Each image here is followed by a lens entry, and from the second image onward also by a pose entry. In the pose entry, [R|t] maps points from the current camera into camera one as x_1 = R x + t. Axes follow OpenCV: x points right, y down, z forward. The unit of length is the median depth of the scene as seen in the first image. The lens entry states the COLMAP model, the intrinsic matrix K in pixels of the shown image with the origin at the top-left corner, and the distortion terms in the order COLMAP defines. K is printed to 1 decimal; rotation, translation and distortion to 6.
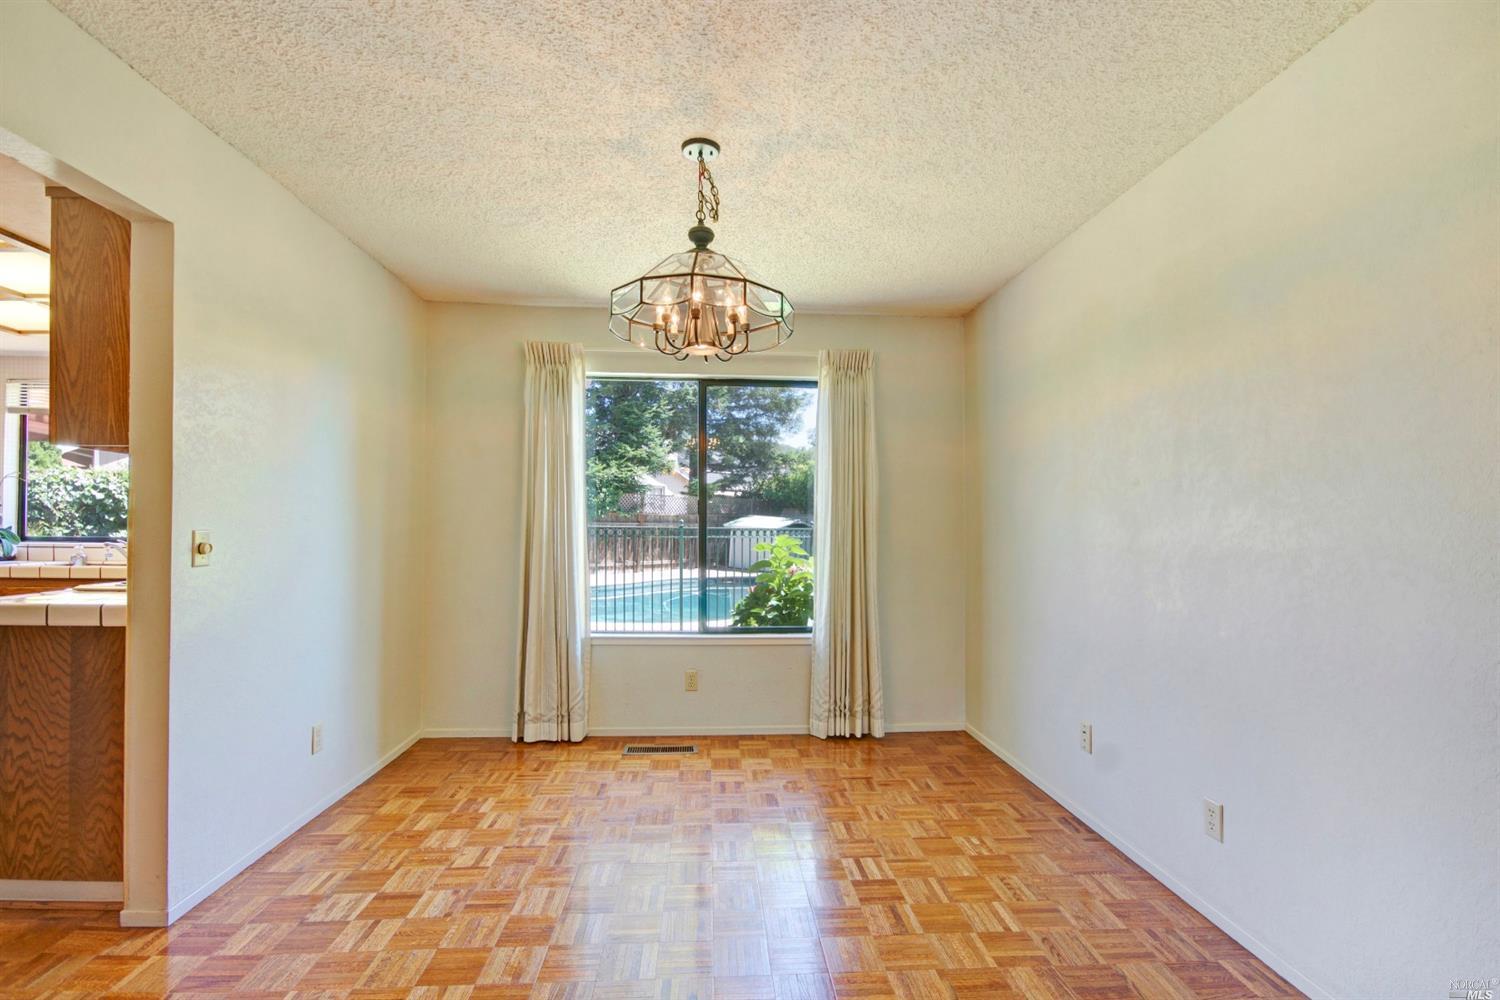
lens RADIAL K [[670.5, 0, 748.1], [0, 670.5, 505.8], [0, 0, 1]] dist [0.010018, -0.000003]
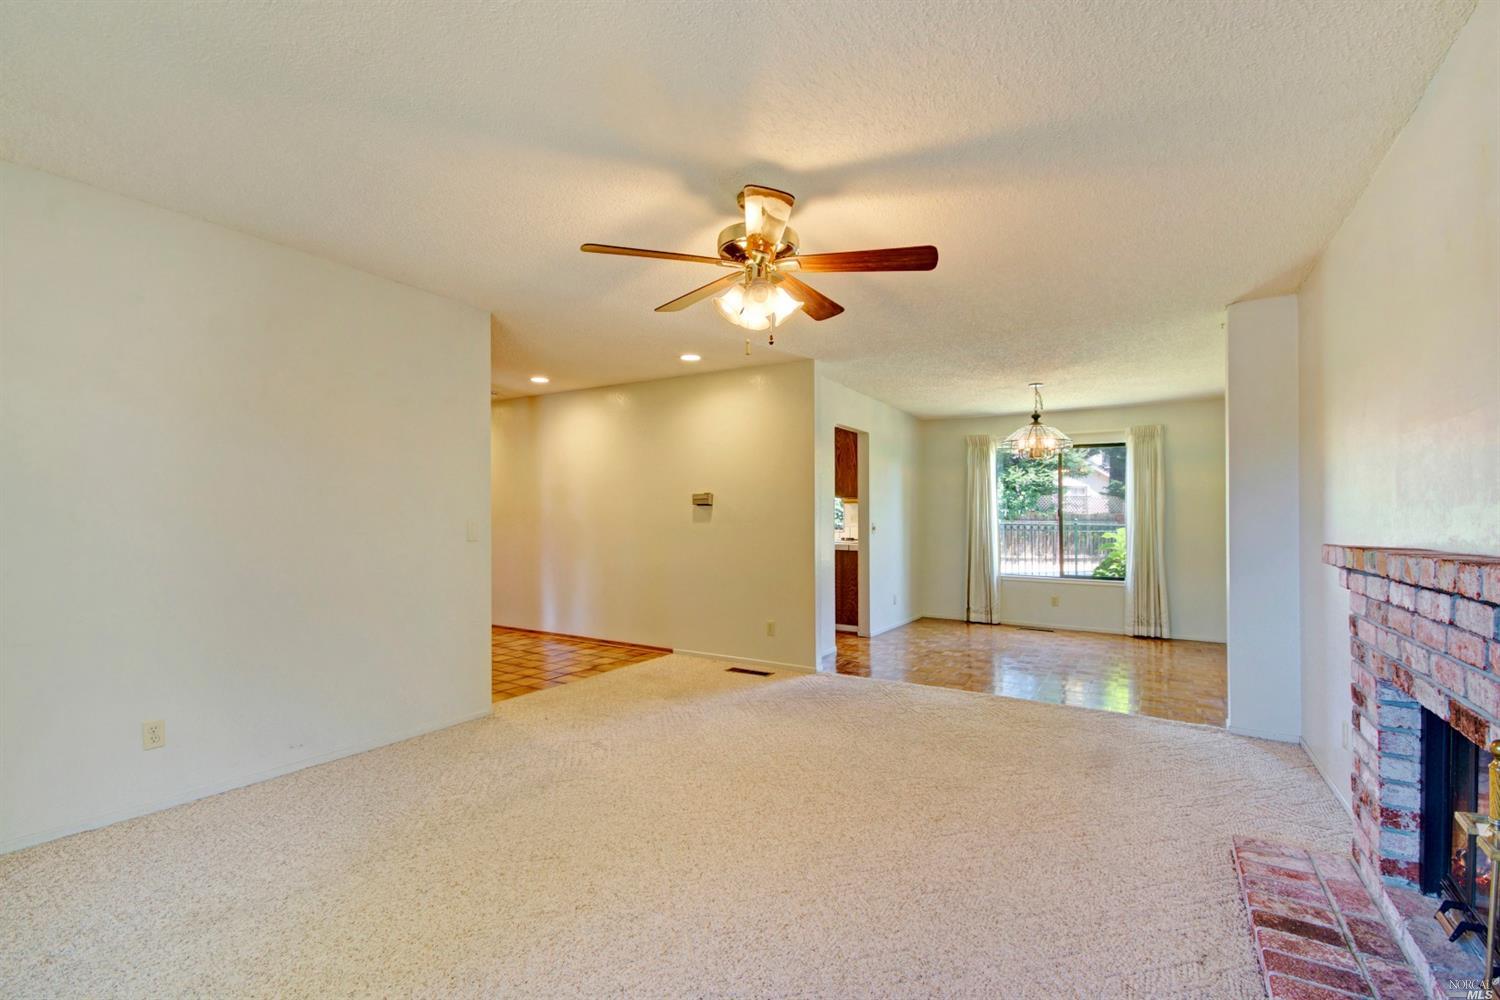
lens RADIAL K [[670.5, 0, 748.1], [0, 670.5, 505.8], [0, 0, 1]] dist [0.010018, -0.000003]
pose [[0.817987, -0.012542, -0.575099, 0.322181], [0.013876, 0.999902, -0.002069, -0.028010], [0.575069, -0.006288, 0.818081, -1.146627]]
